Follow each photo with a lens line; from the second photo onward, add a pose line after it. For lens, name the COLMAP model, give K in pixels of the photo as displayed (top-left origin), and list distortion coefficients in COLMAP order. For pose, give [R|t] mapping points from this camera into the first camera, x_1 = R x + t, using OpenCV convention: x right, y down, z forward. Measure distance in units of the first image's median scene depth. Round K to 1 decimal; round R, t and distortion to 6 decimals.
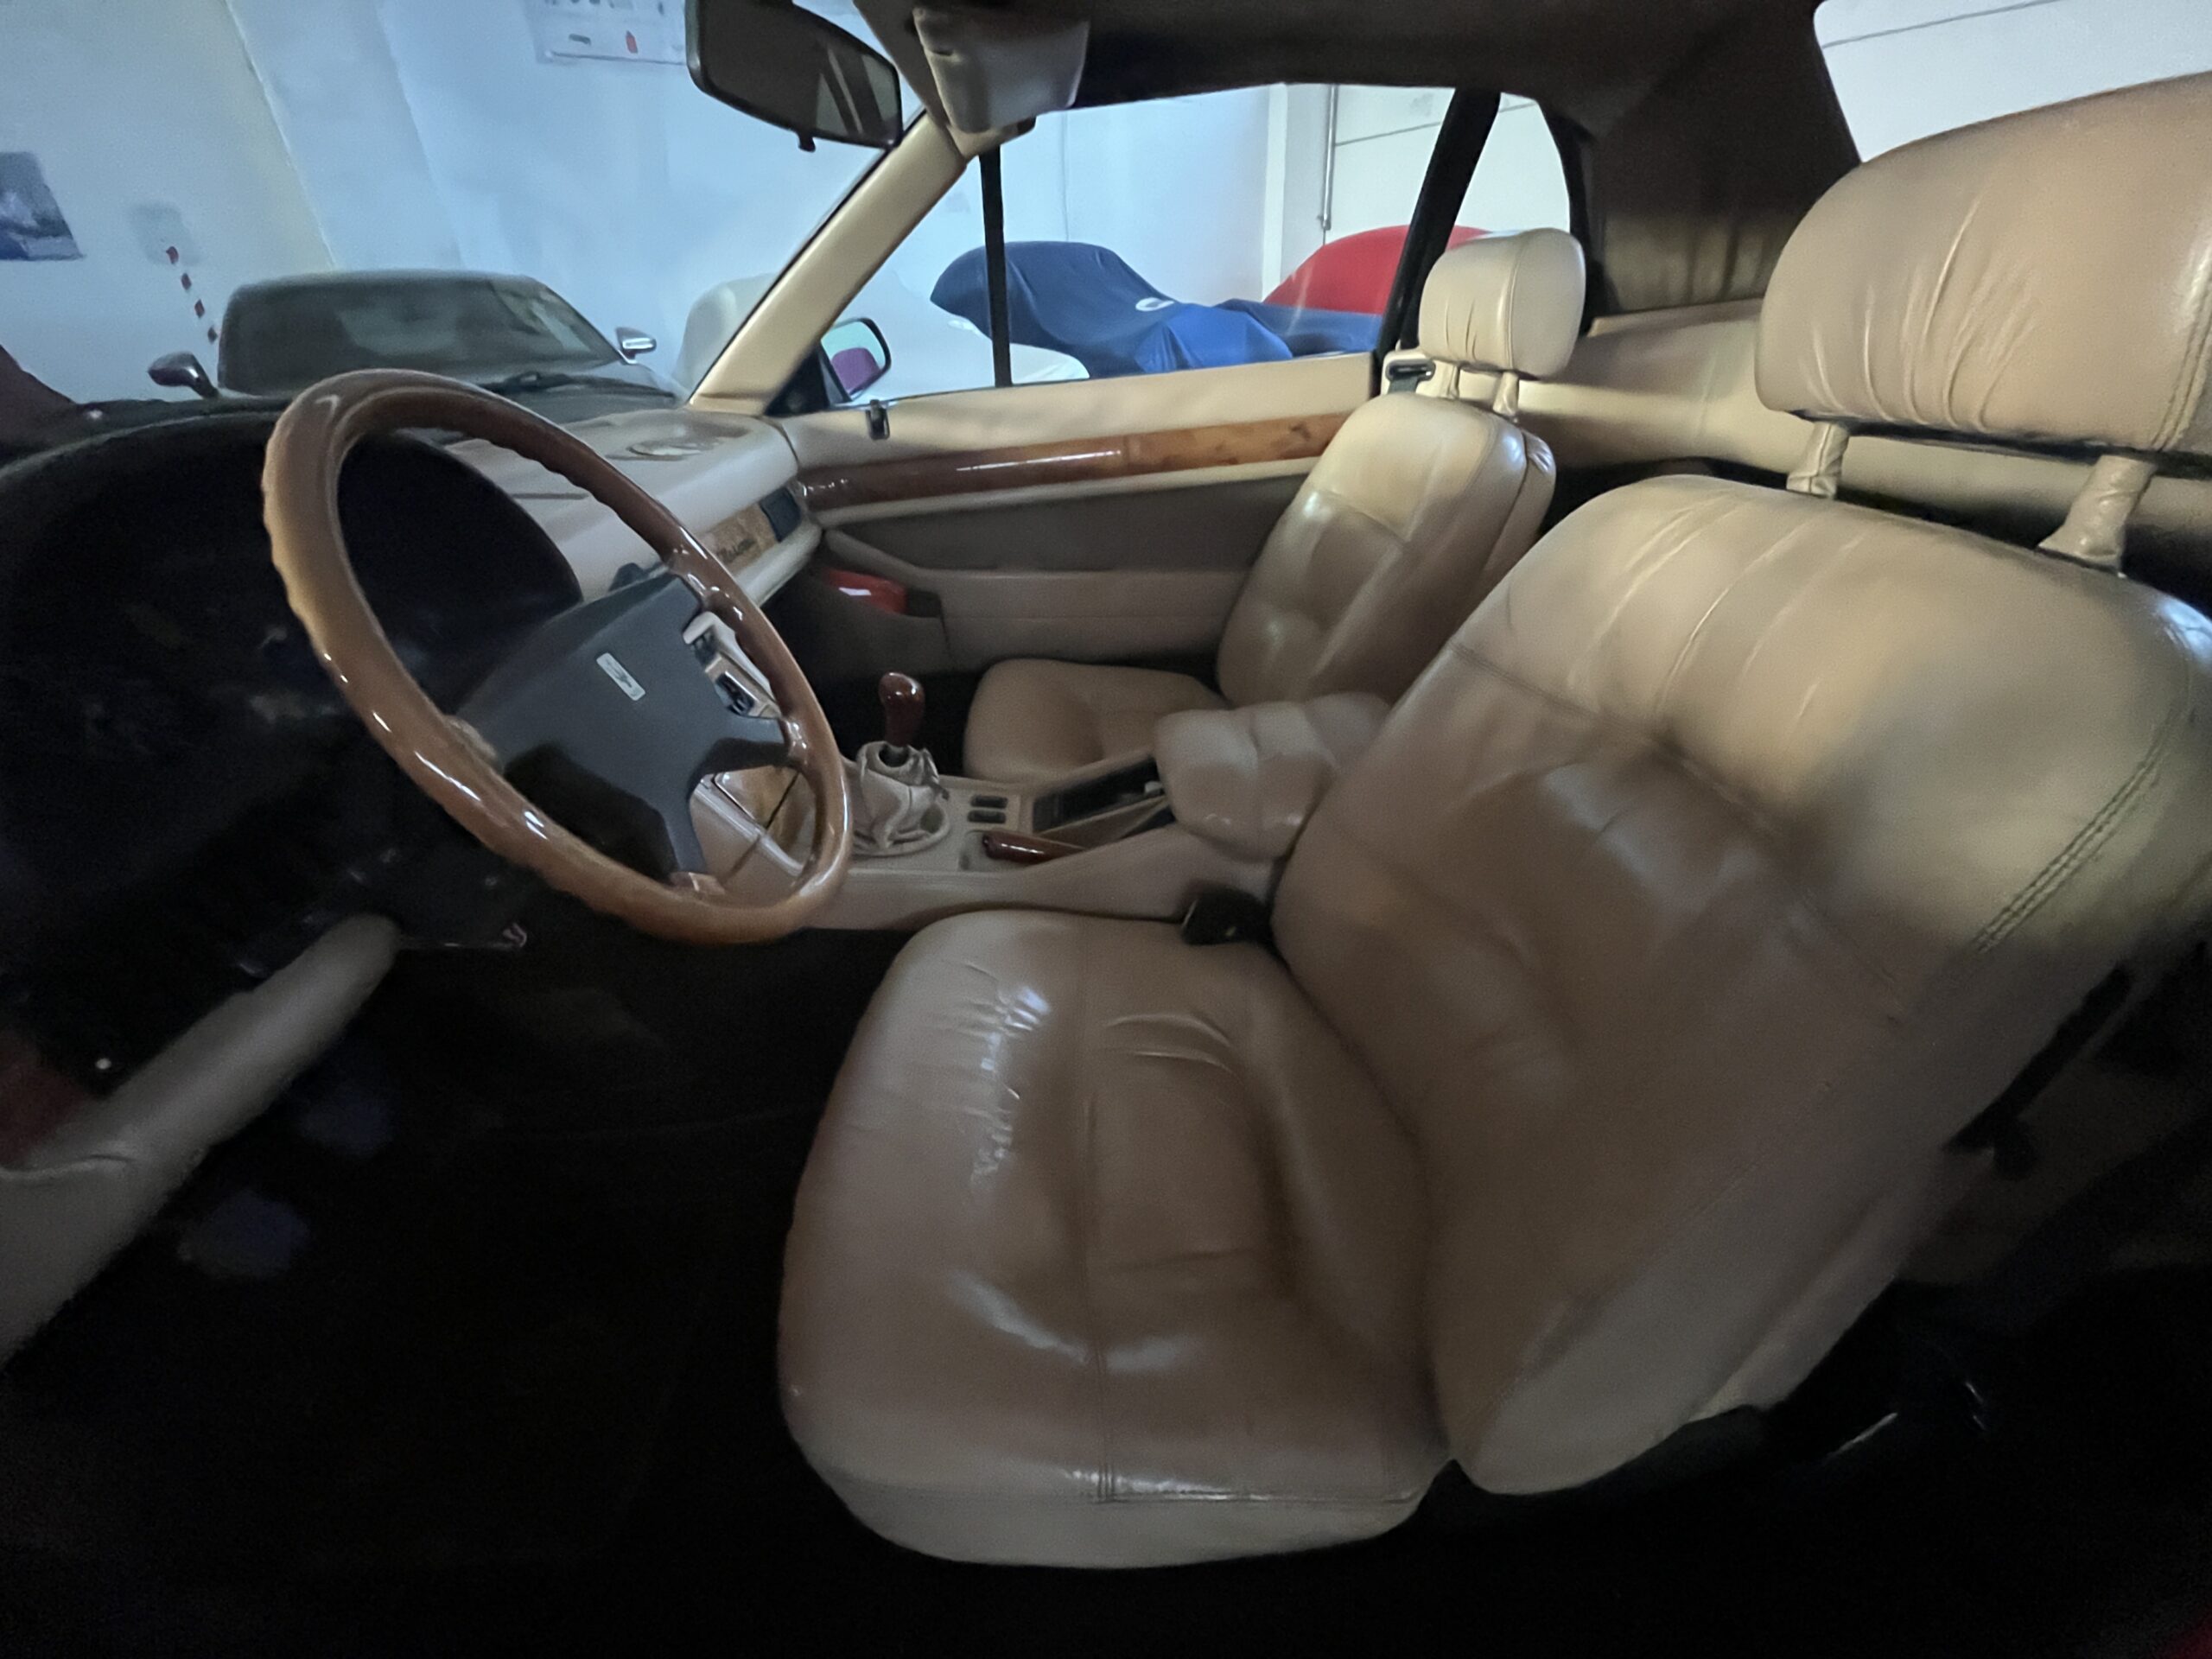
lens RADIAL K [[883.5, 0, 1098.0], [0, 883.5, 826.1], [0, 0, 1]] dist [0.001813, -0.000302]
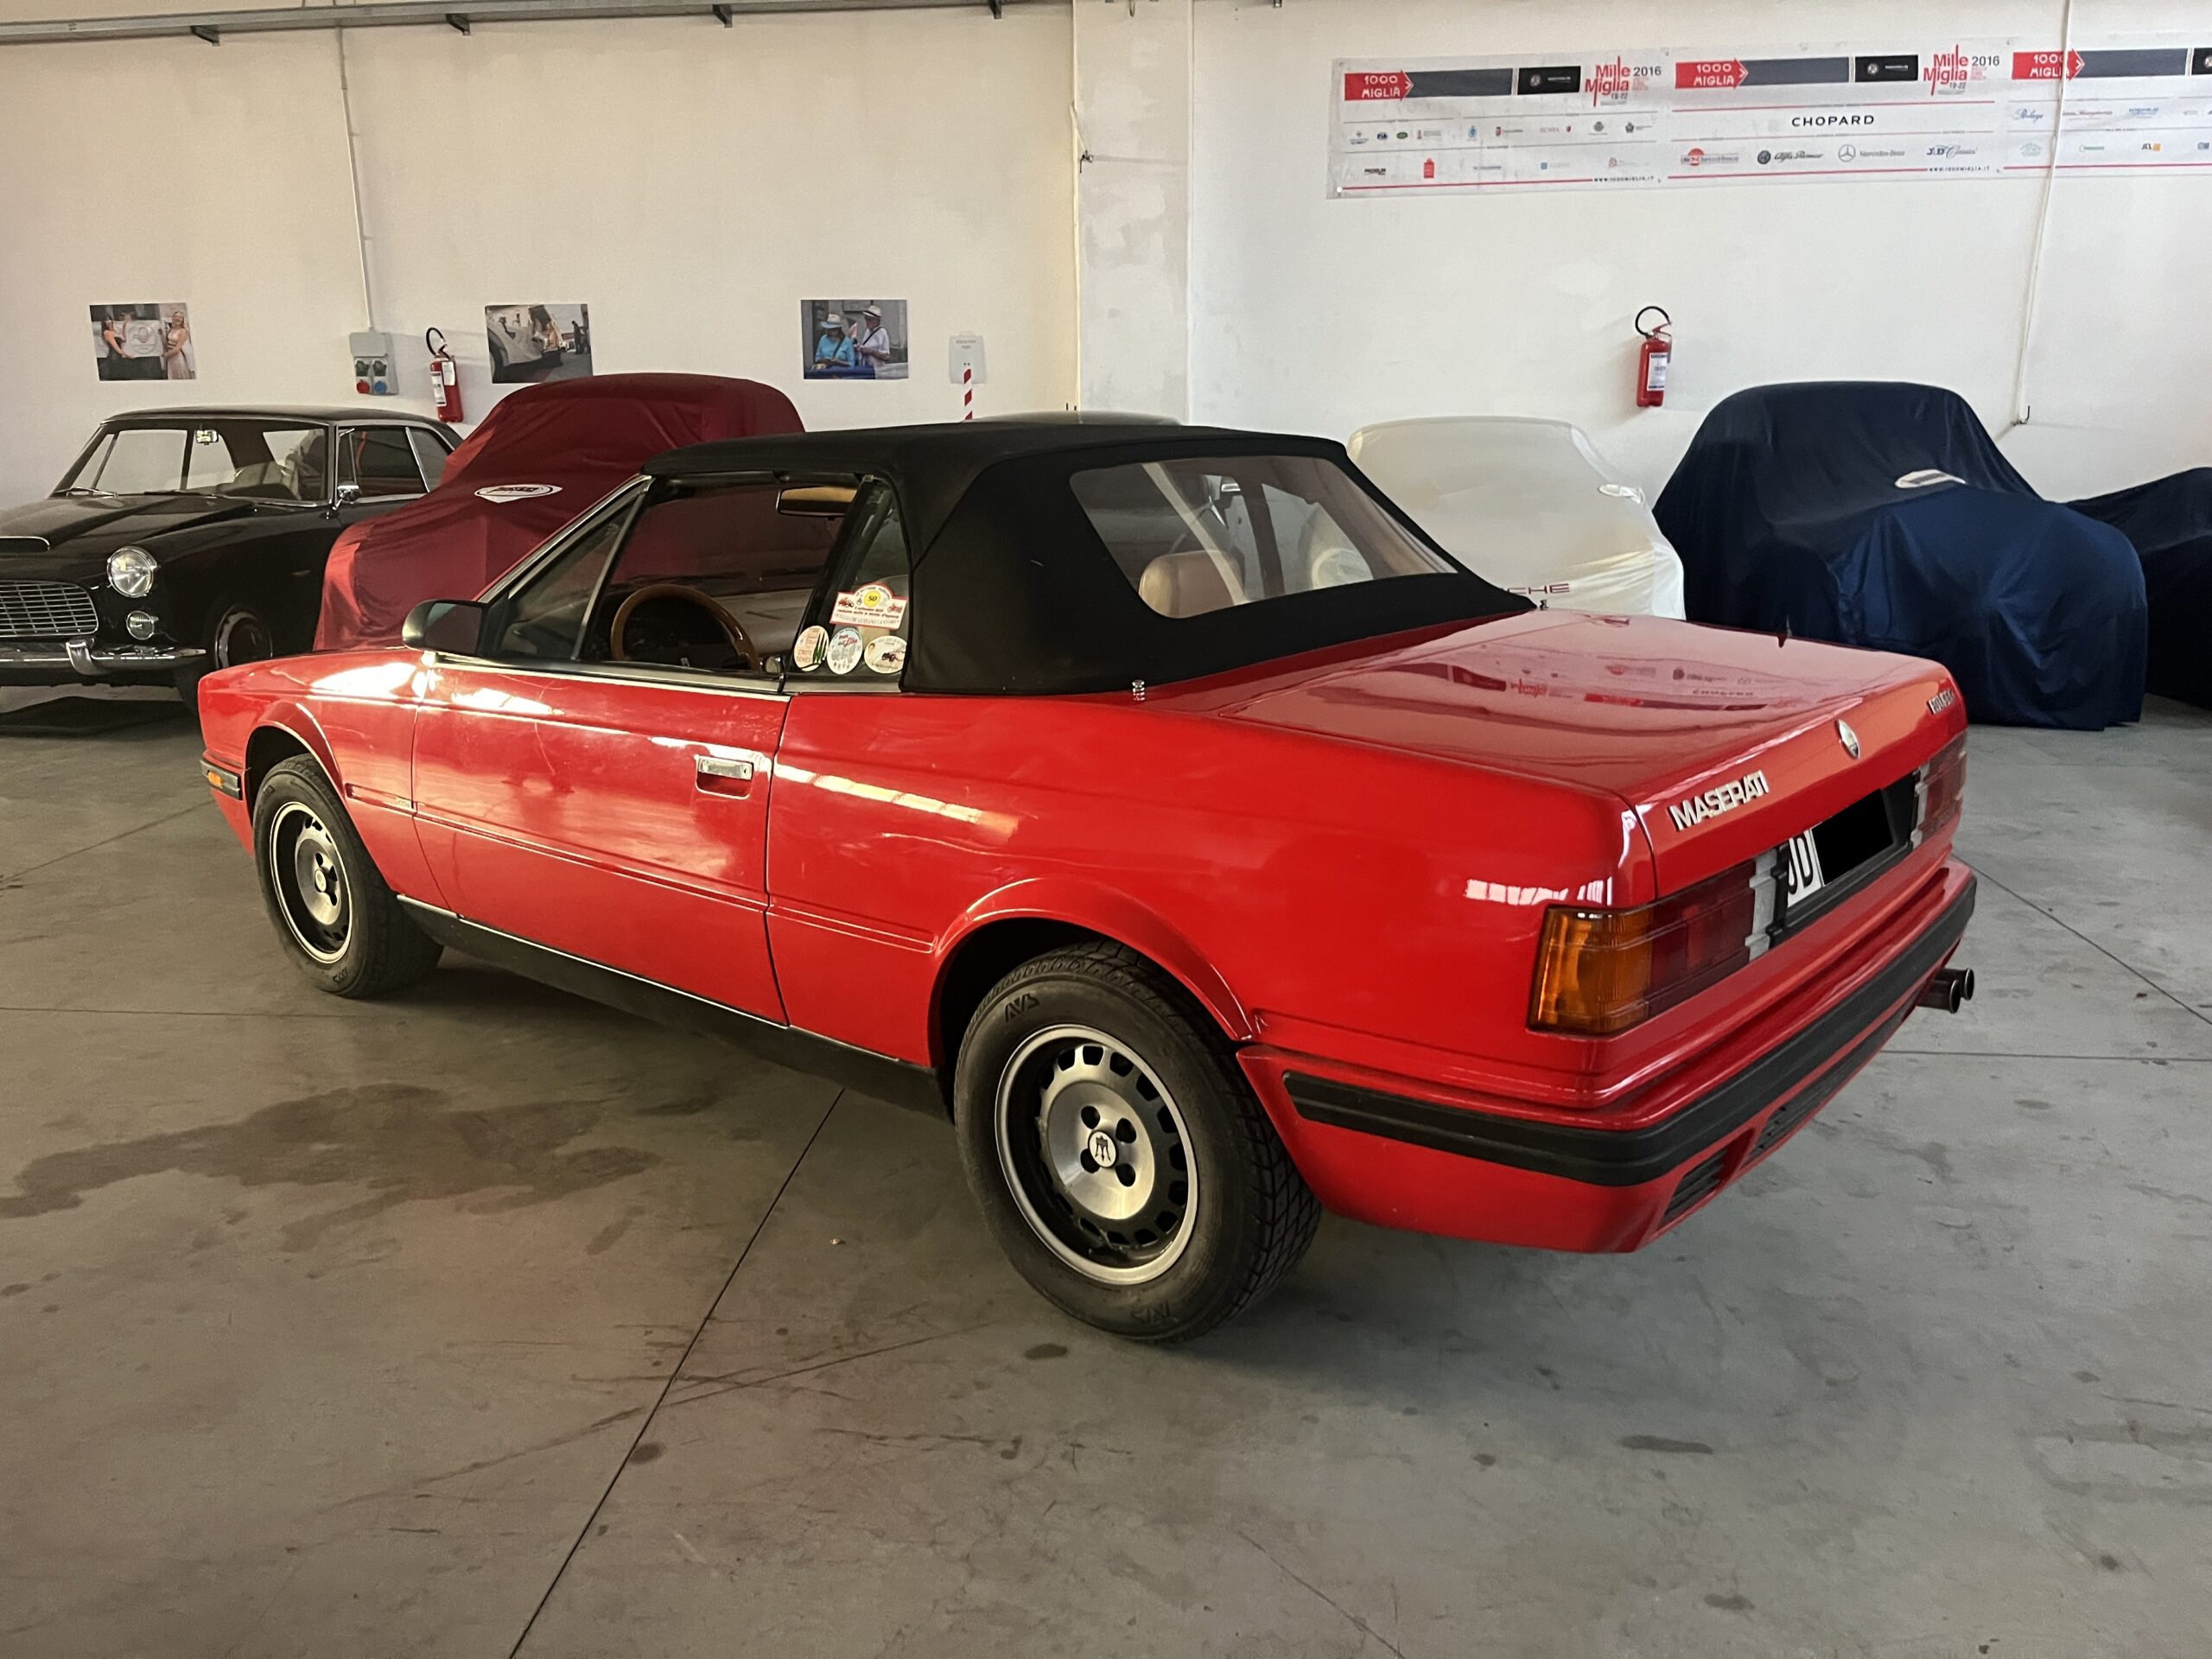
lens RADIAL K [[1673.4, 0, 1090.2], [0, 1673.4, 832.0], [0, 0, 1]] dist [0.064315, -0.091325]
pose [[0.739184, 0.210119, -0.639889, 1.785697], [-0.365475, 0.923178, -0.119045, 0.241683], [0.565717, 0.321859, 0.759191, -1.081141]]
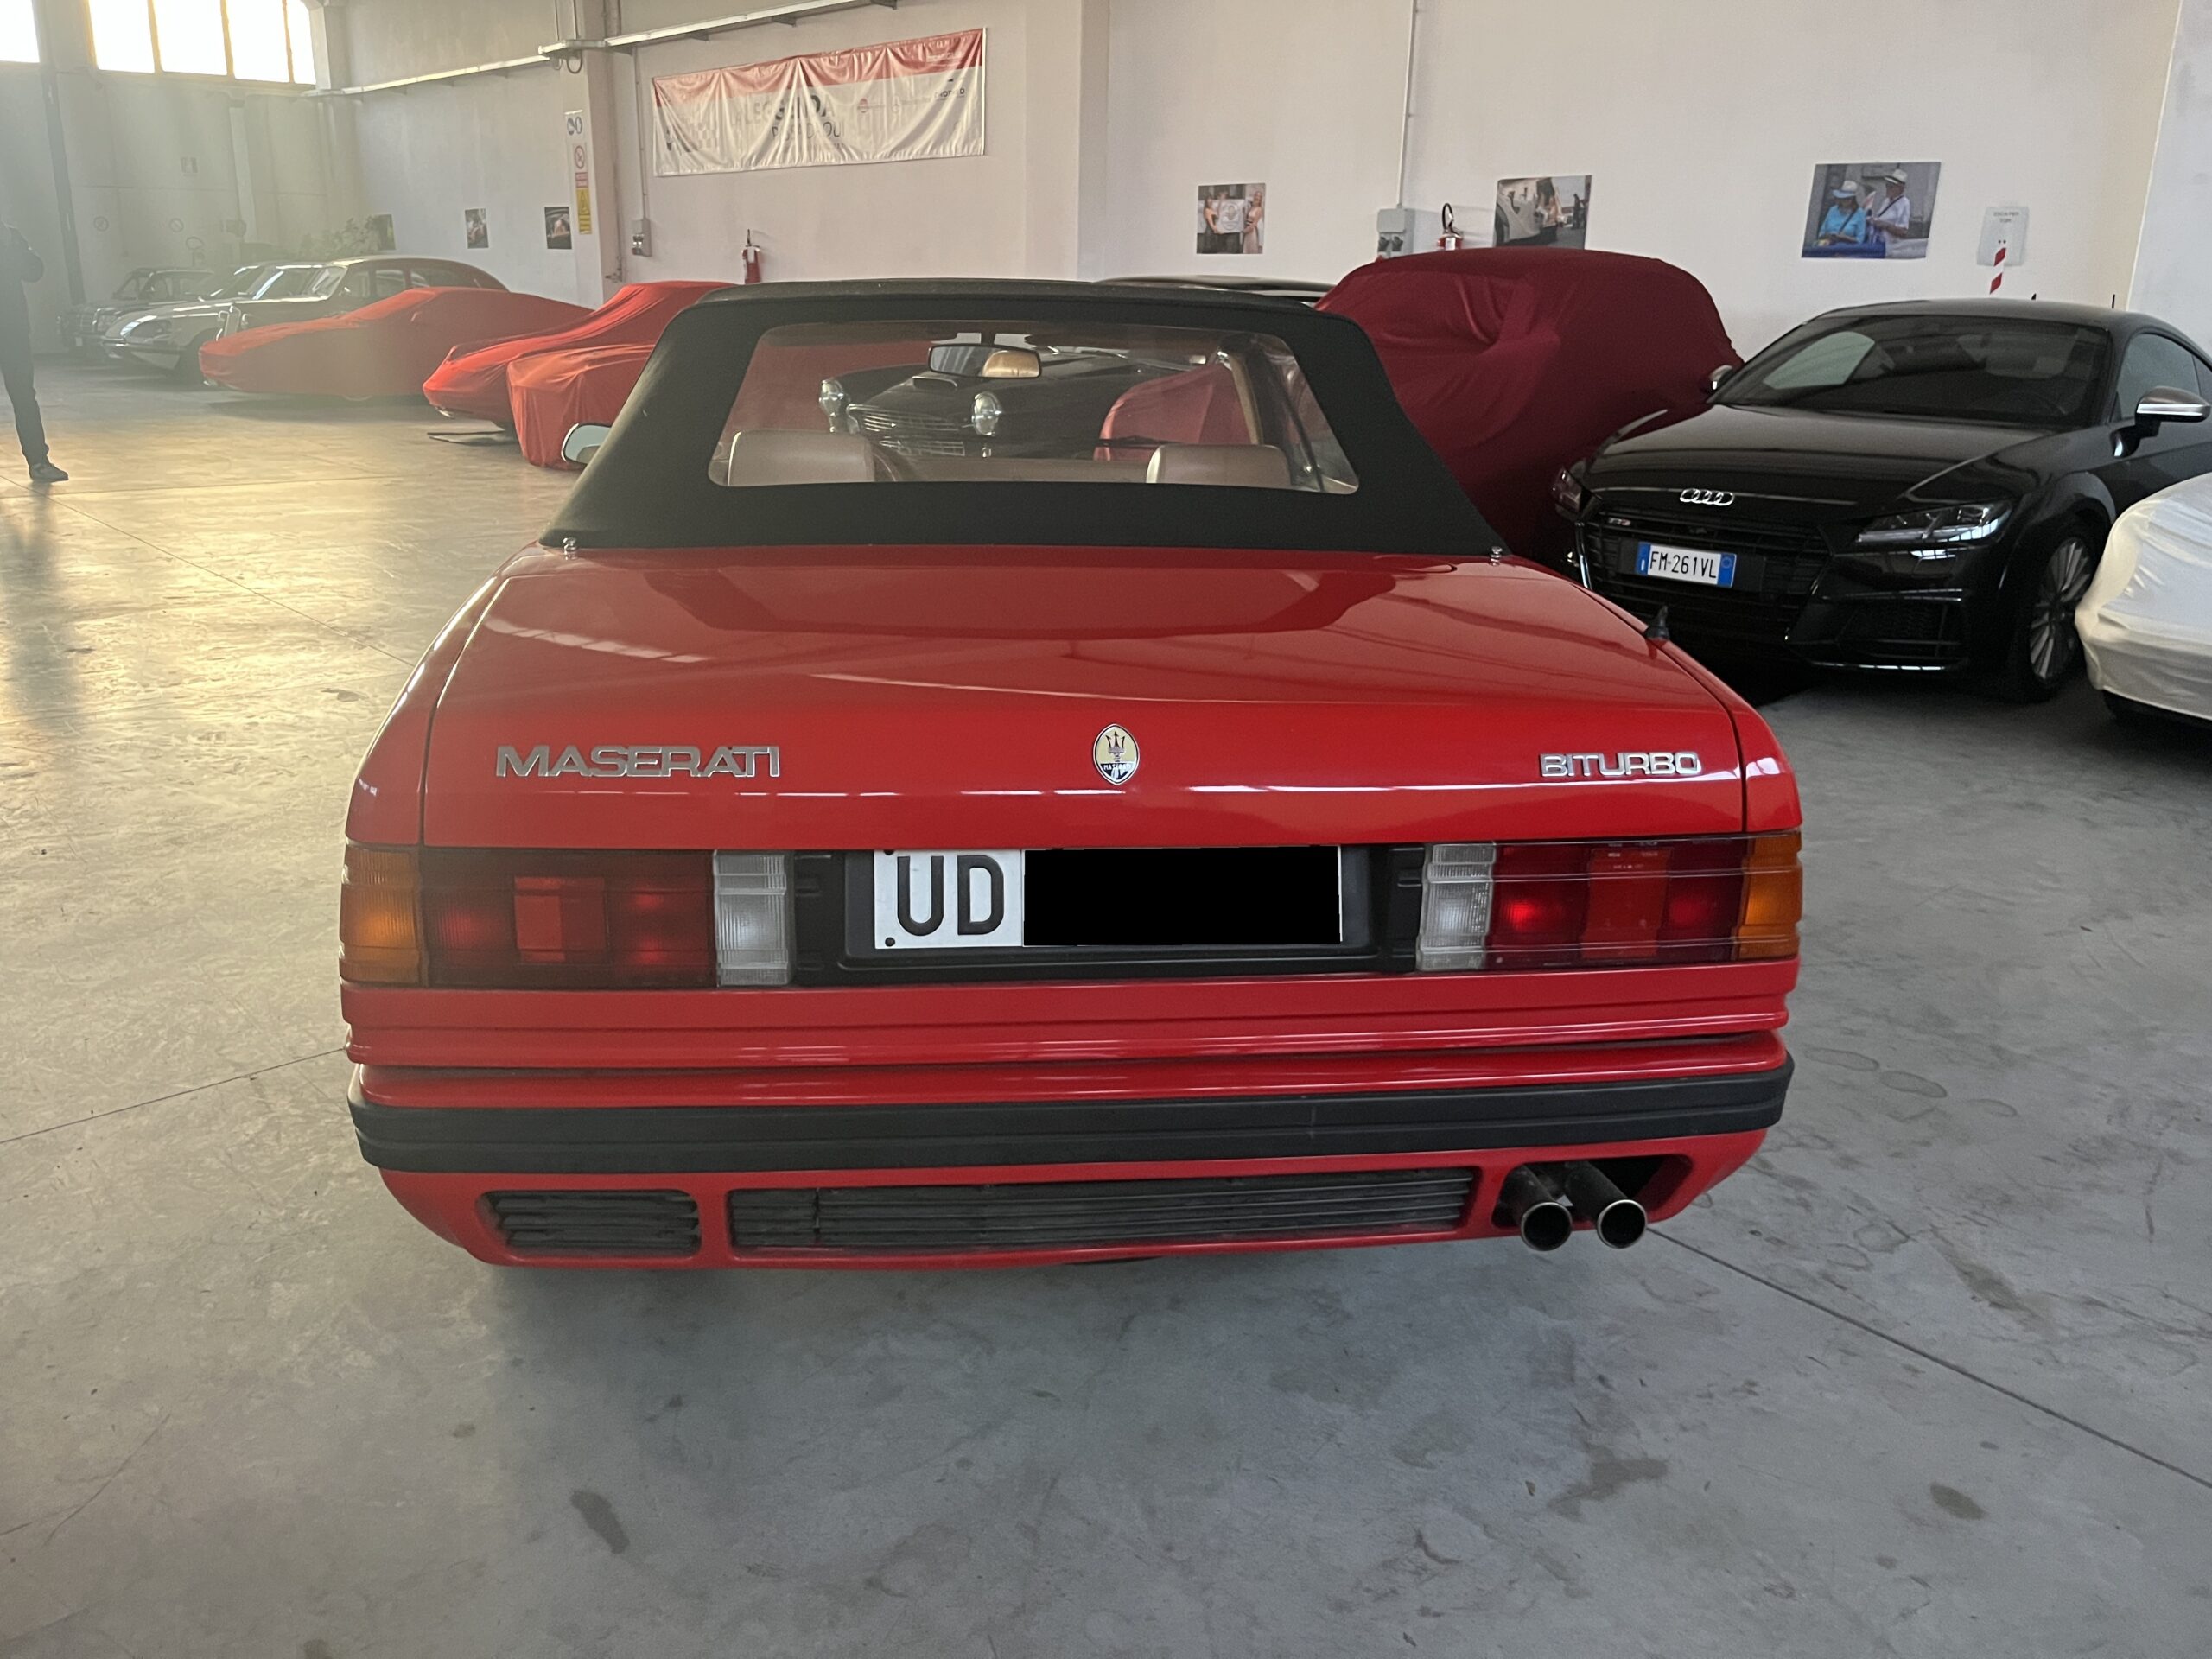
lens RADIAL K [[1673.4, 0, 1089.4], [0, 1673.4, 835.8], [0, 0, 1]] dist [0.064315, -0.091325]
pose [[0.076792, 0.361624, -0.929156, 2.303790], [-0.524359, 0.807272, 0.270850, -0.527522], [0.848027, 0.466412, 0.251613, 0.228996]]
